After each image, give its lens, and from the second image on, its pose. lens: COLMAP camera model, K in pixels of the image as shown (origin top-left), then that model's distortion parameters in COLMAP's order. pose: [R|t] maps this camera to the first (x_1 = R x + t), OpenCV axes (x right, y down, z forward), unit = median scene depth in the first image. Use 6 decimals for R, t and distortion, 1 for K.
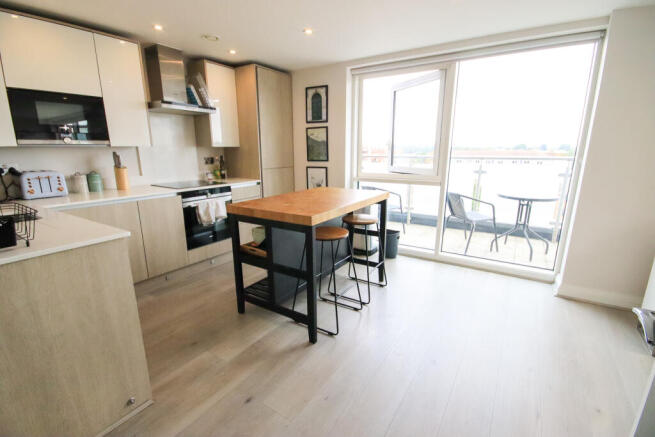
lens RADIAL K [[300.6, 0, 328.4], [0, 300.6, 216.9], [0, 0, 1]] dist [-0.000898, -0.000062]
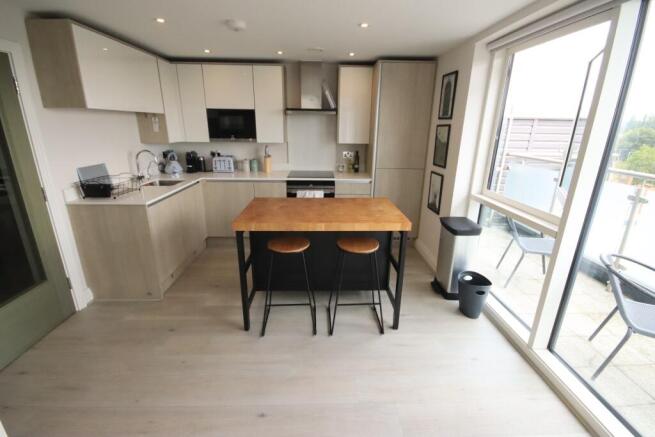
lens RADIAL K [[300.6, 0, 327.8], [0, 300.6, 220.2], [0, 0, 1]] dist [-0.000898, -0.000062]
pose [[0.571384, 0.257681, -0.779179, 0.572565], [-0.196714, 0.964753, 0.174798, -0.155876], [0.796758, 0.053399, 0.601934, 0.332315]]
